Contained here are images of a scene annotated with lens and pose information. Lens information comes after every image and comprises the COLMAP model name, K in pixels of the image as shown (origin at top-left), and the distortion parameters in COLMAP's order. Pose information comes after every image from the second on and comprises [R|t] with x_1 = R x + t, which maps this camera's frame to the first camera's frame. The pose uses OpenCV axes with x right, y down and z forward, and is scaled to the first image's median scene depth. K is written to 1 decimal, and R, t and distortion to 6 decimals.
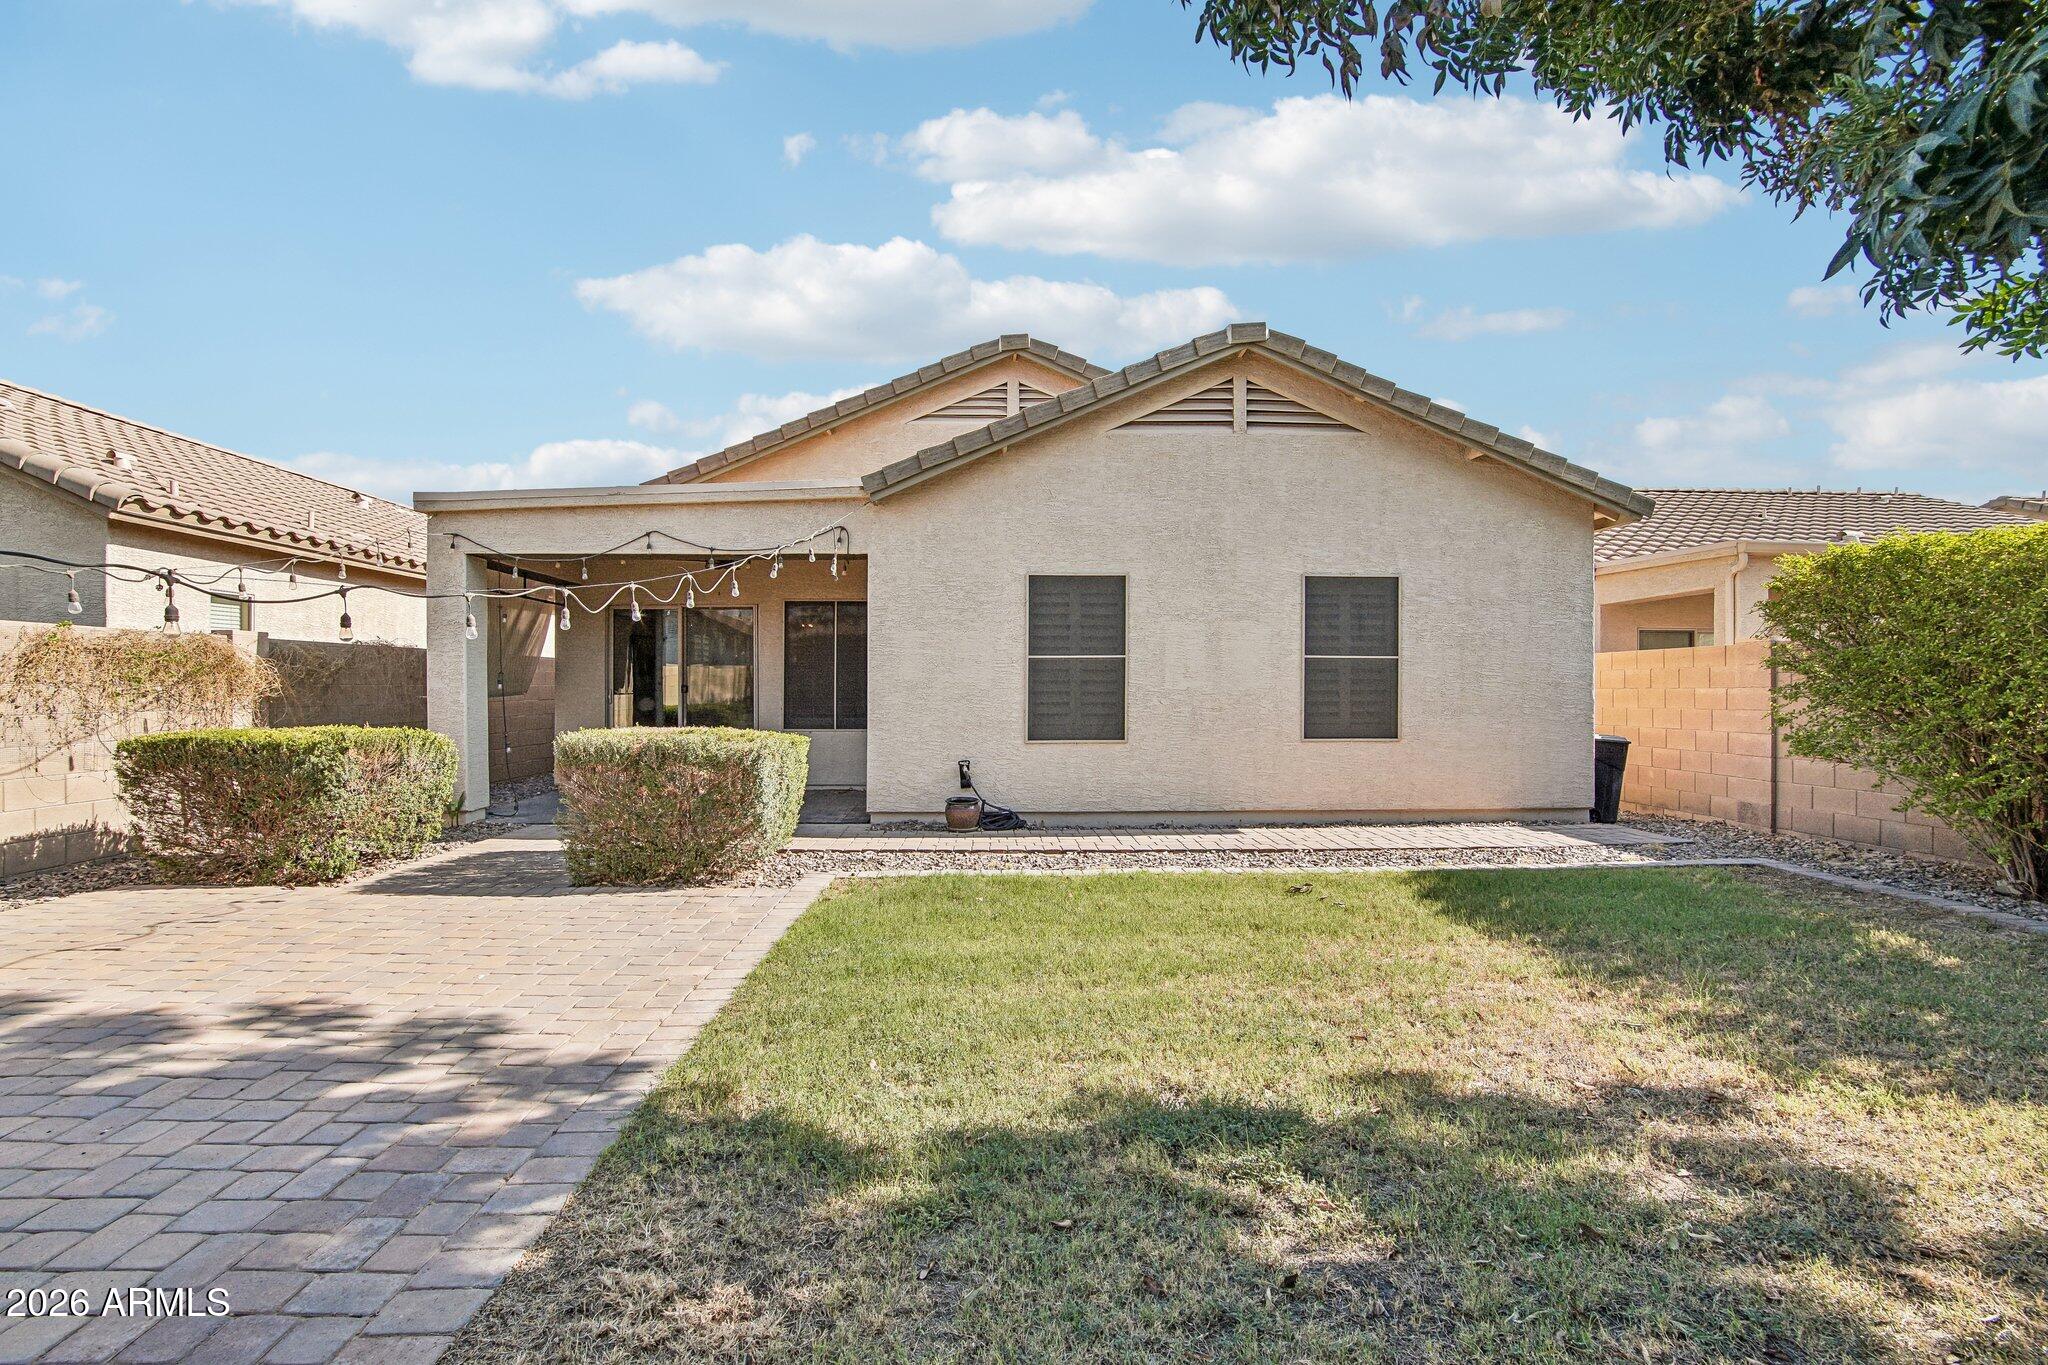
lens RADIAL K [[926.3, 0, 1016.4], [0, 926.3, 688.6], [0, 0, 1]] dist [-0.034621, 0.001325]
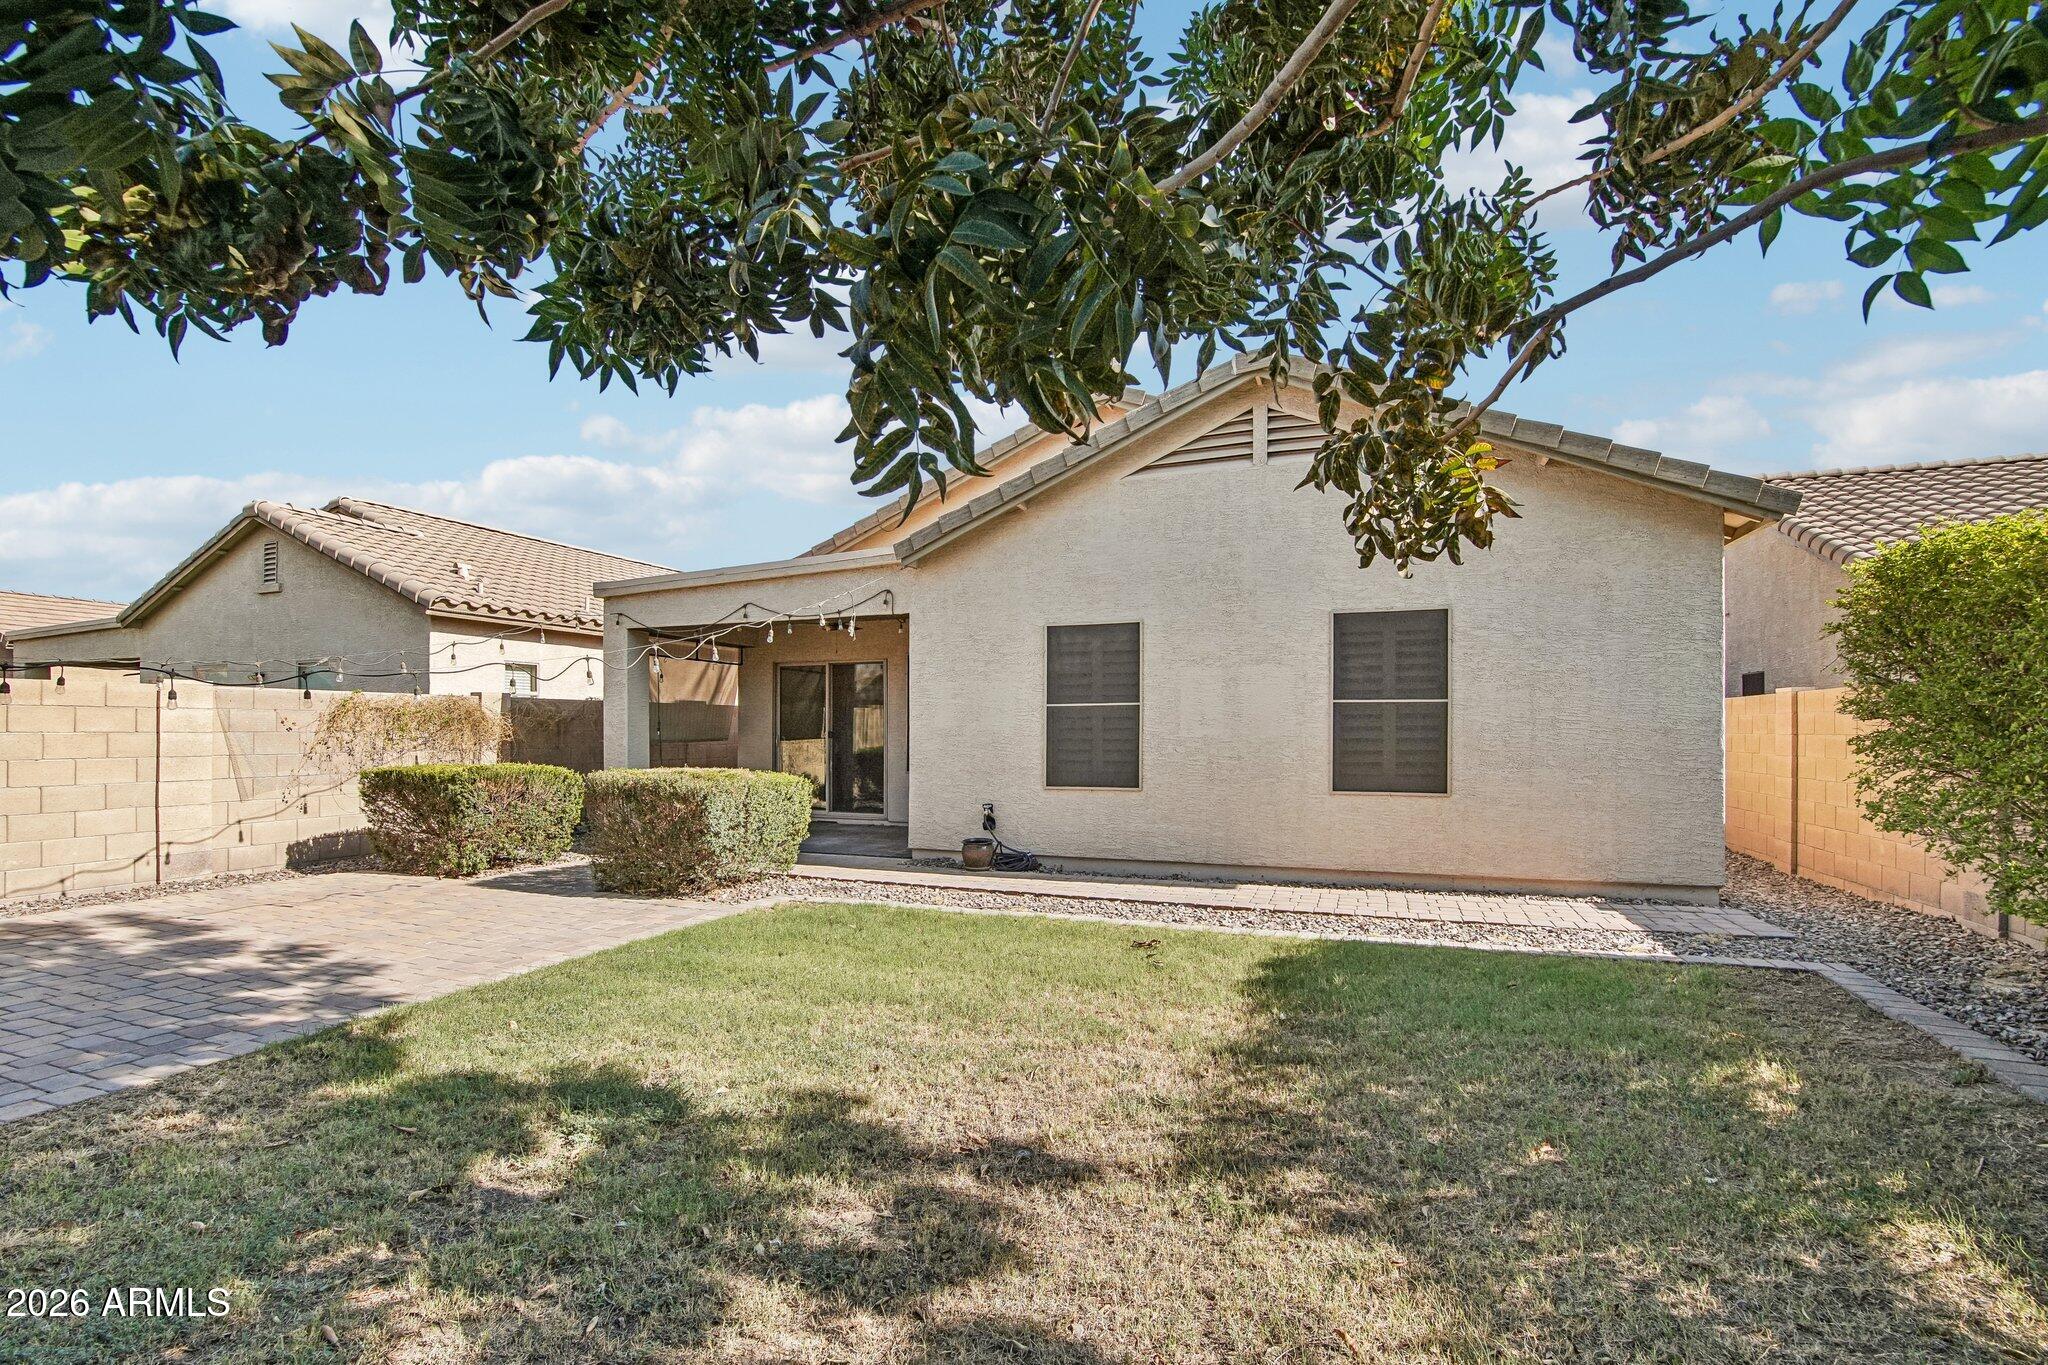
lens RADIAL K [[953.1, 0, 1021.9], [0, 953.1, 719.7], [0, 0, 1]] dist [-0.041156, 0.011305]
pose [[0.916110, -0.004635, -0.400901, 0.423625], [0.000667, 0.999949, -0.010036, -0.007587], [0.400927, 0.008926, 0.916067, 0.017003]]
